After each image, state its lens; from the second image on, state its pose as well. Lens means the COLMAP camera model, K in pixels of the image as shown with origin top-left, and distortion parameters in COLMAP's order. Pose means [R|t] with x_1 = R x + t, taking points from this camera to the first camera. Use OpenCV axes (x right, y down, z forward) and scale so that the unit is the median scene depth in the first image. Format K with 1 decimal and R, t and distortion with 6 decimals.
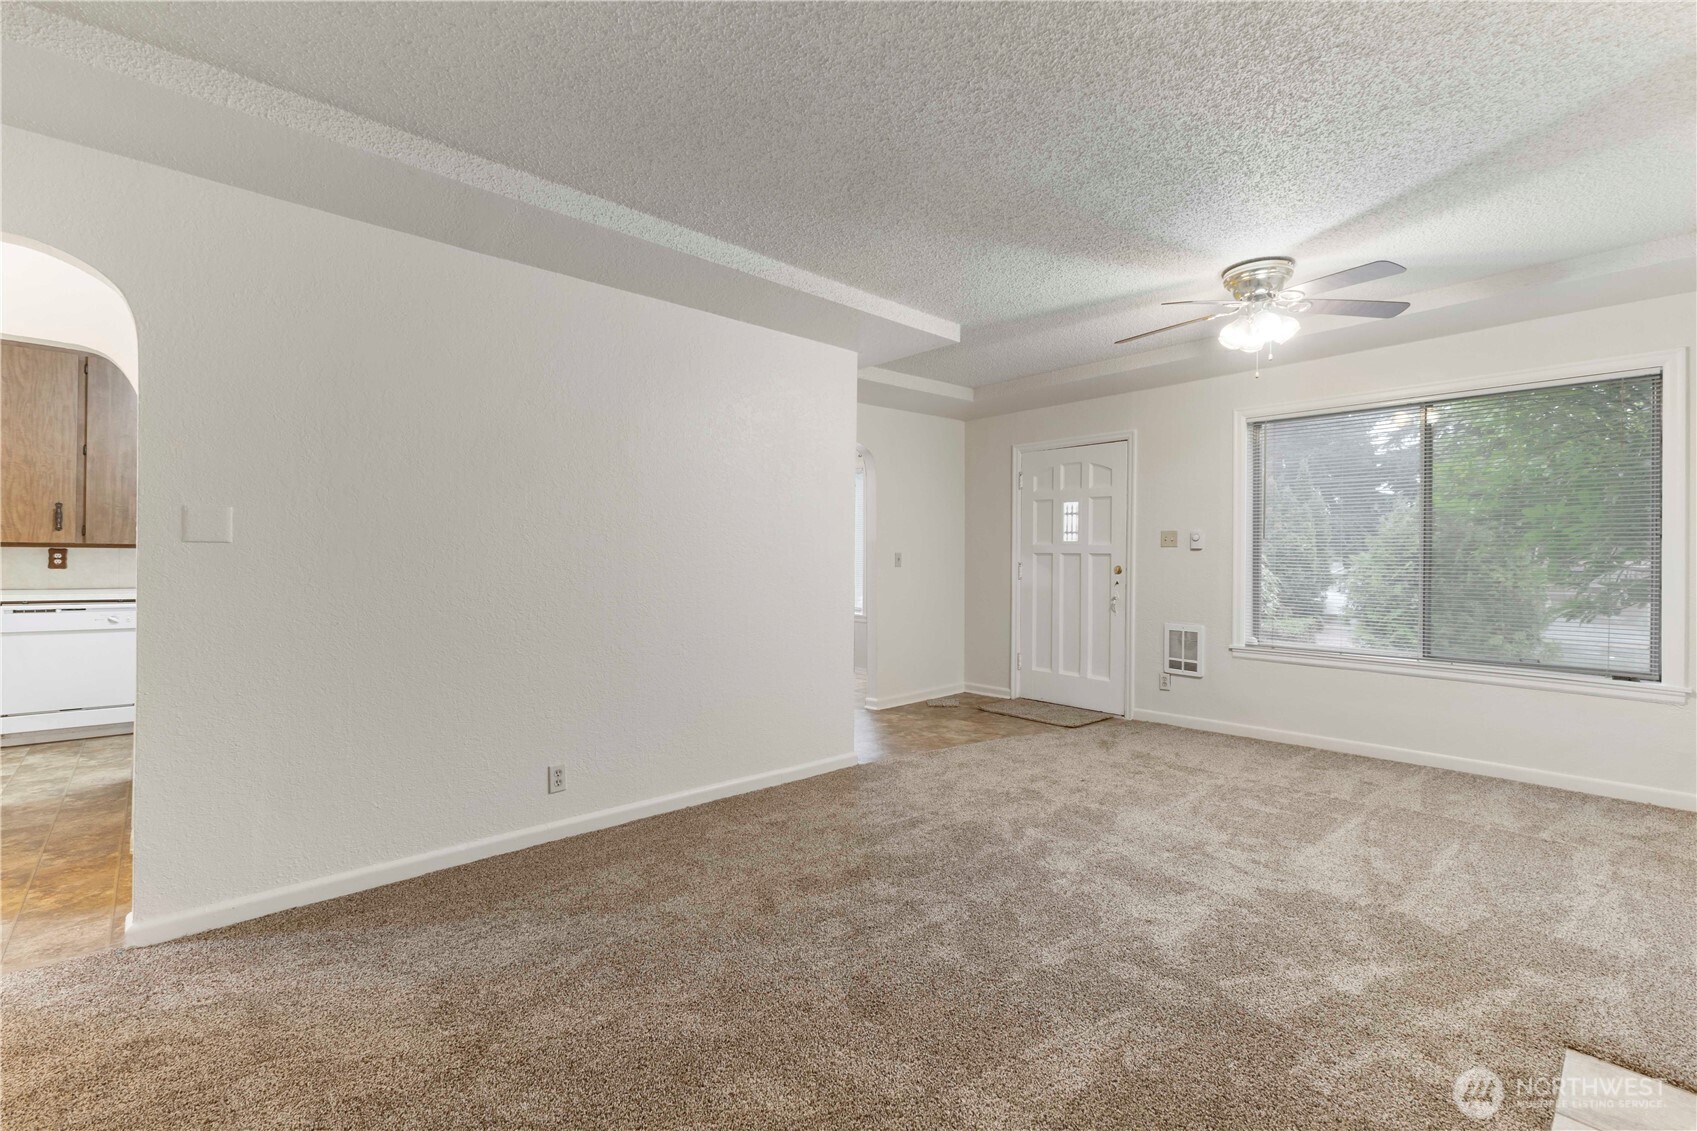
lens RADIAL K [[742.8, 0, 851.9], [0, 742.8, 561.8], [0, 0, 1]] dist [0.015478, -0.004747]
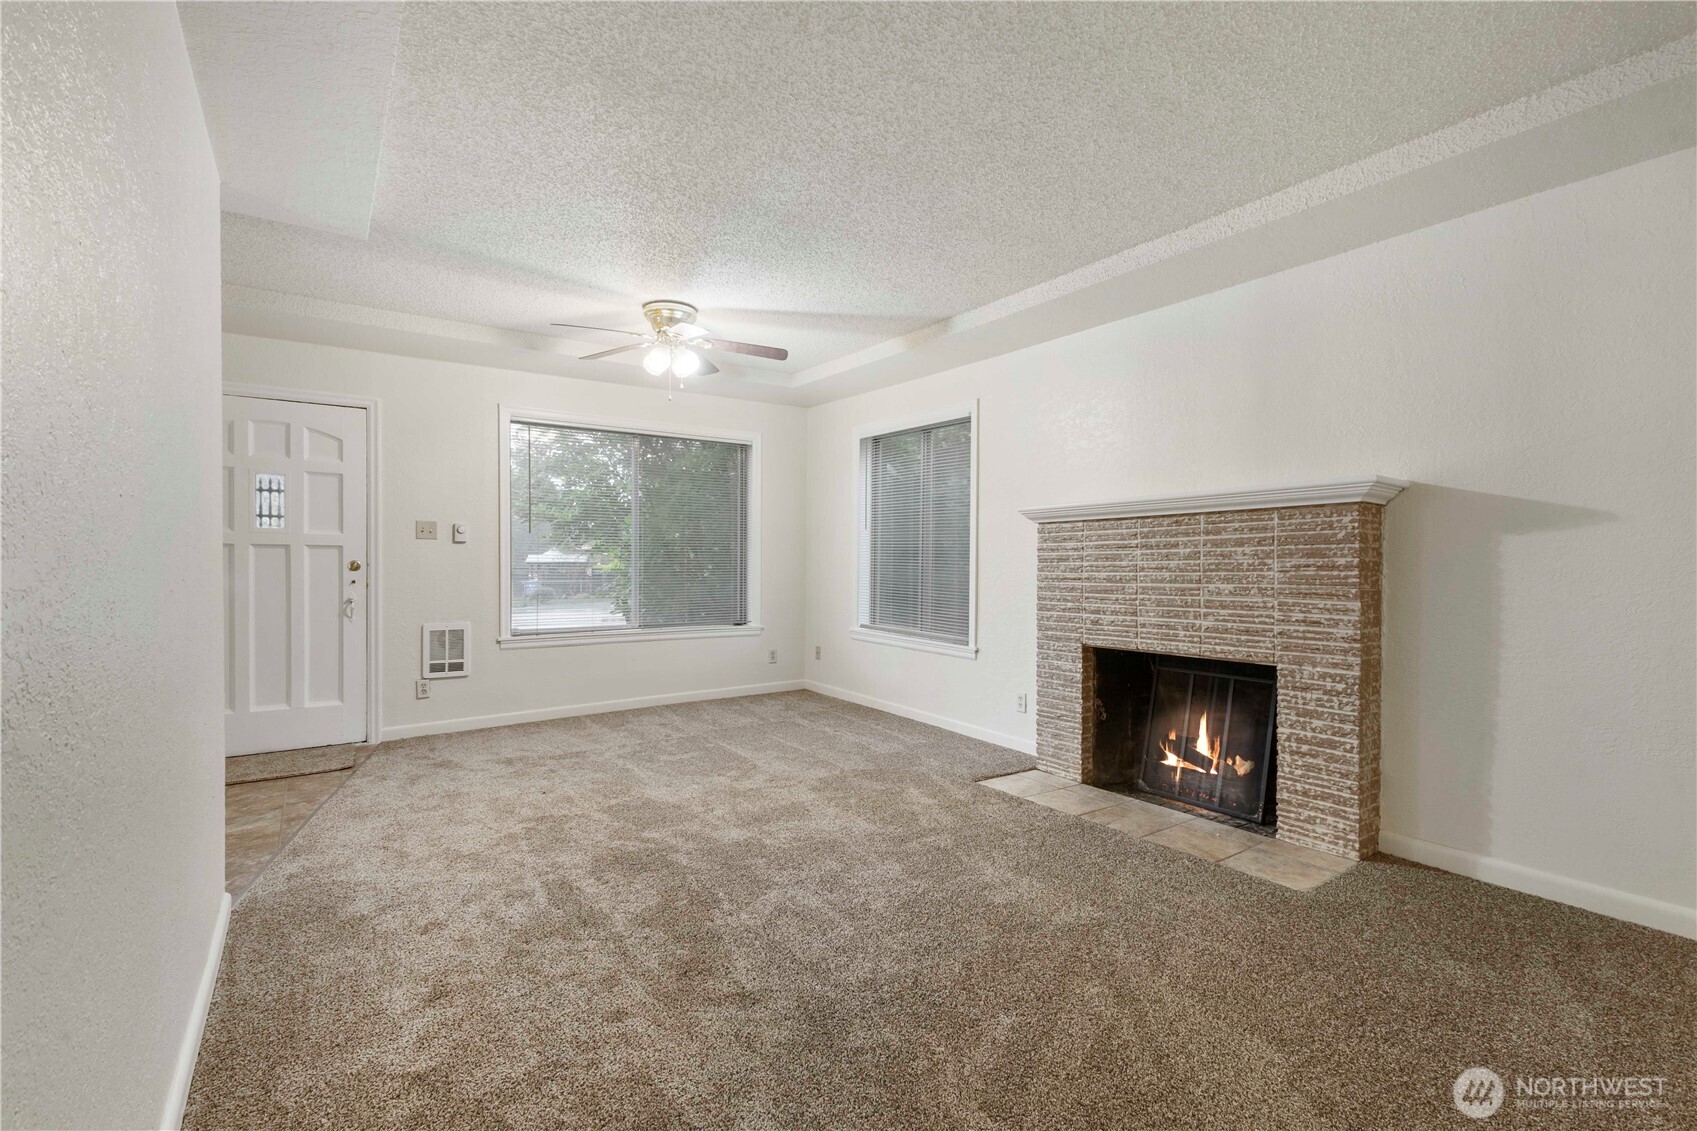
lens RADIAL K [[748.6, 0, 850.4], [0, 748.6, 573.3], [0, 0, 1]] dist [0.002702, -0.000054]
pose [[0.126698, -0.025795, 0.991606, -0.590249], [0.003294, 0.999667, 0.025584, 0.000203], [-0.991936, 0.000025, 0.126741, 0.541591]]
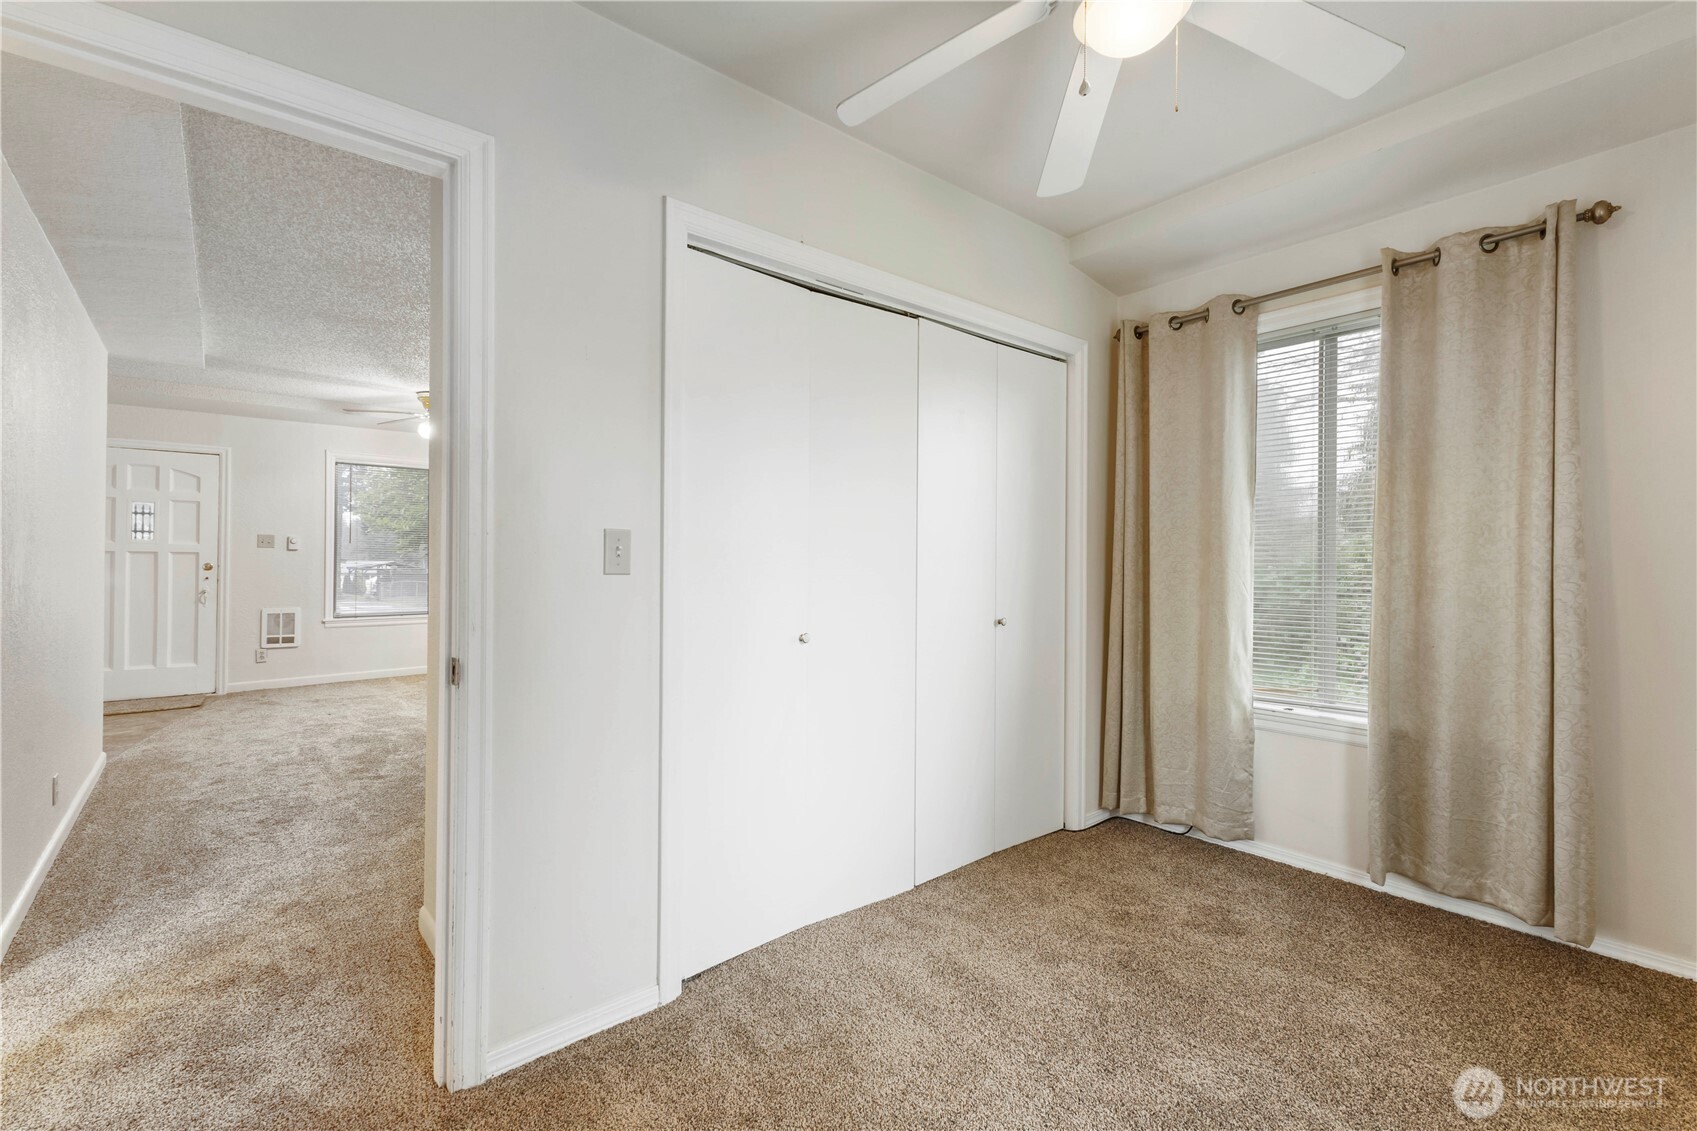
lens RADIAL K [[742.8, 0, 851.9], [0, 742.8, 561.8], [0, 0, 1]] dist [0.015478, -0.004747]
pose [[0.042370, -0.006686, 0.999080, -1.141088], [-0.000912, 0.999977, 0.006731, -0.007842], [-0.999102, -0.001196, 0.042363, -0.057159]]
